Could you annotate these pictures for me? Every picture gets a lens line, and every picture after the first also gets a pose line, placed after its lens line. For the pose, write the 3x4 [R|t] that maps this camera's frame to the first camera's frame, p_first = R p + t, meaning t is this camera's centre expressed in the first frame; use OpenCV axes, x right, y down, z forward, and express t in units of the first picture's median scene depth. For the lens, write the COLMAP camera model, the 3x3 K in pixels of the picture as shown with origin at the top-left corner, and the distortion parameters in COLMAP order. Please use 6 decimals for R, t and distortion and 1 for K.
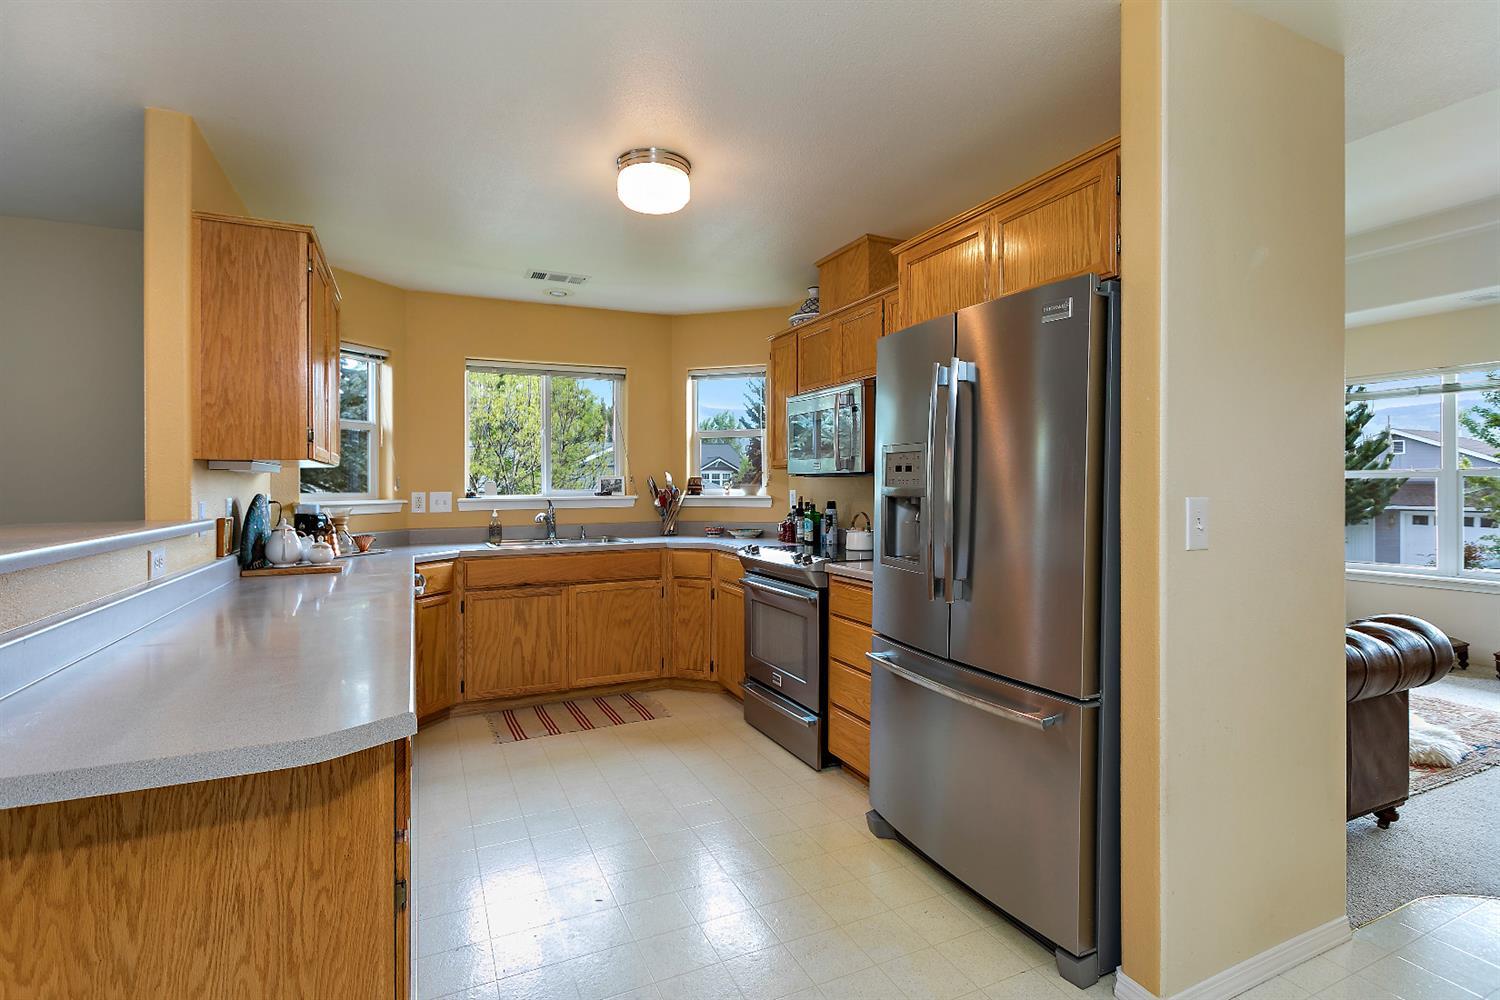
lens RADIAL K [[715.4, 0, 741.0], [0, 715.4, 492.4], [0, 0, 1]] dist [0.000191, 0.000201]
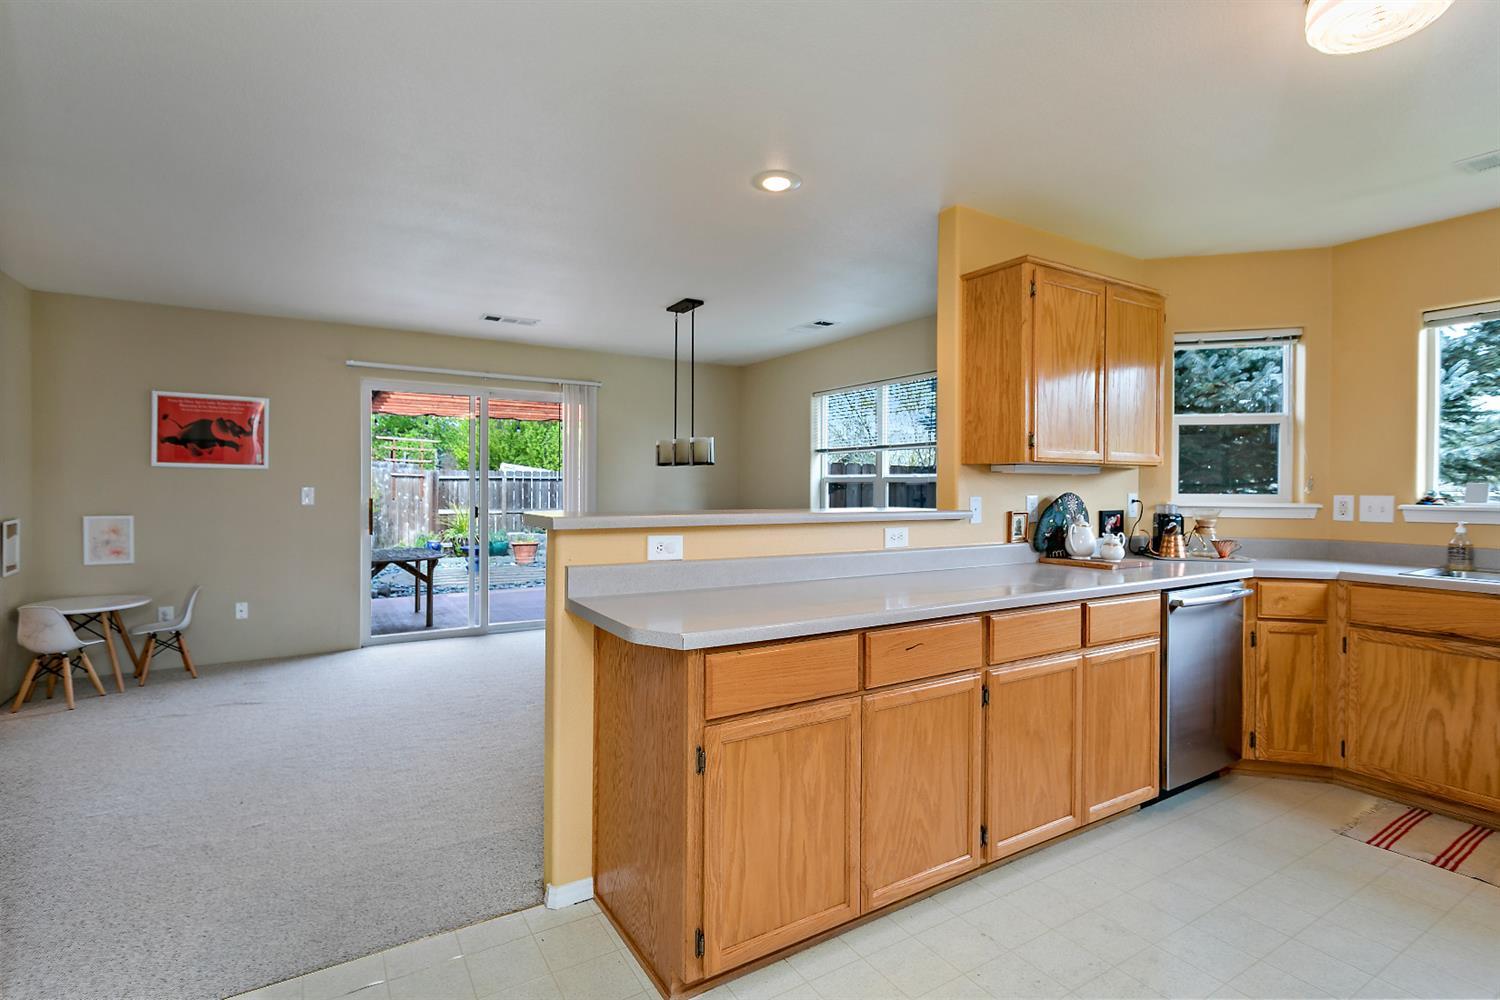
lens RADIAL K [[715.4, 0, 741.0], [0, 715.4, 492.4], [0, 0, 1]] dist [0.000191, 0.000201]
pose [[0.123916, 0.017443, -0.992139, 0.288337], [-0.016621, 0.999742, 0.015501, -0.005100], [0.992153, 0.014570, 0.124174, 0.255862]]
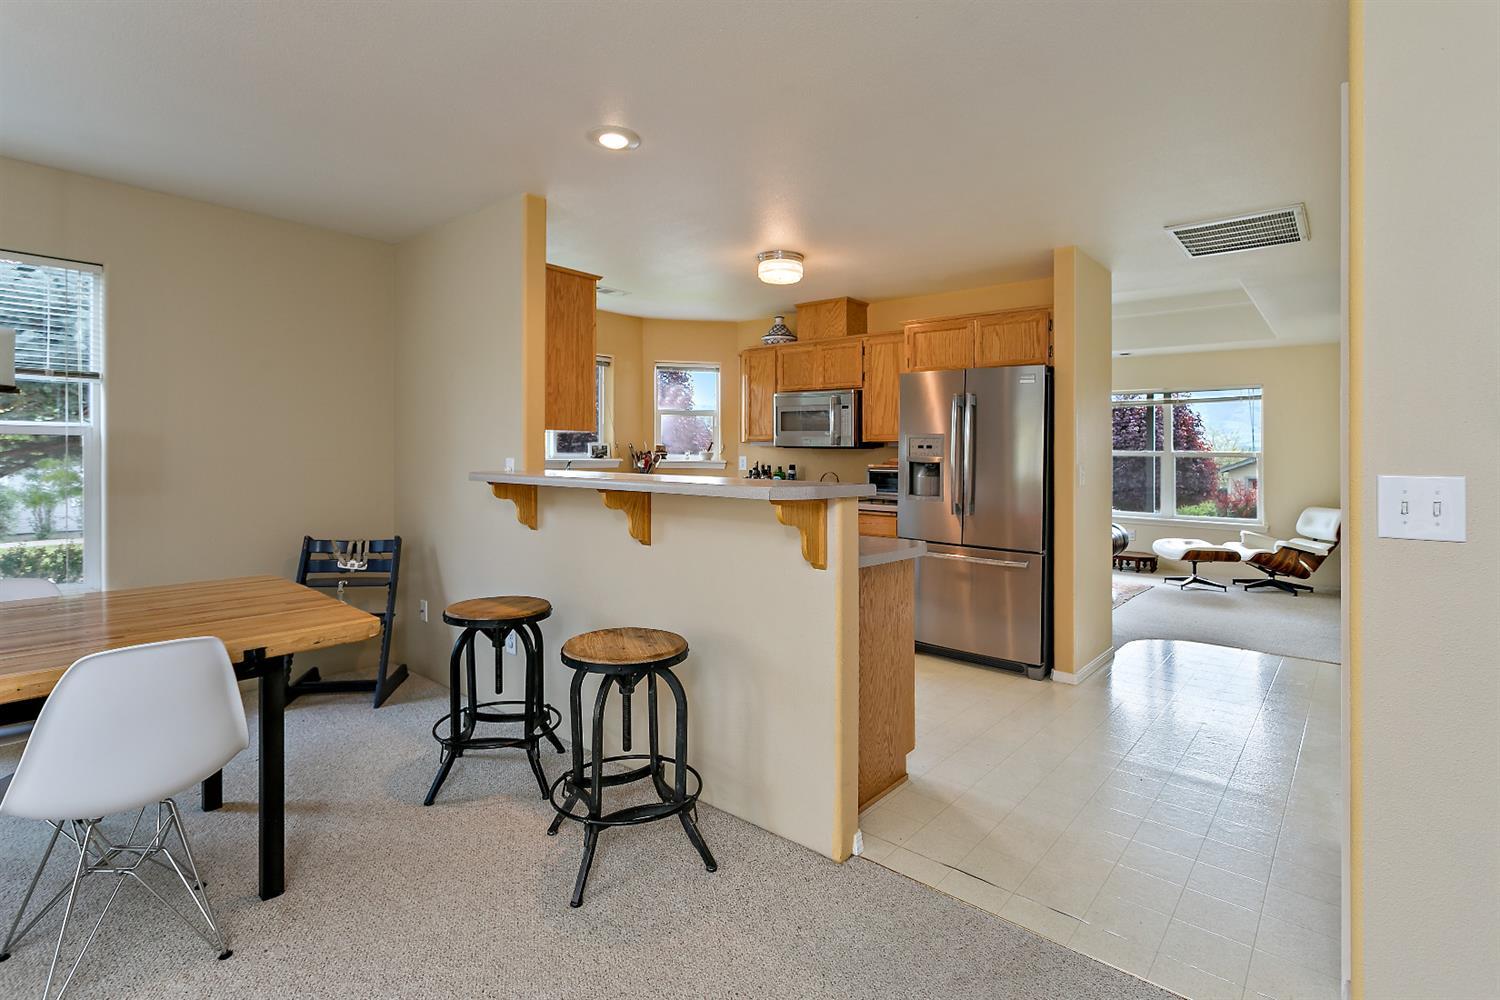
lens RADIAL K [[712.6, 0, 746.4], [0, 712.6, 448.4], [0, 0, 1]] dist [0.000011, 0.000035]
pose [[0.911608, 0.021105, 0.410519, -0.572393], [-0.015272, 0.999731, -0.017483, 0.005928], [-0.410778, 0.009668, 0.911684, -0.298910]]
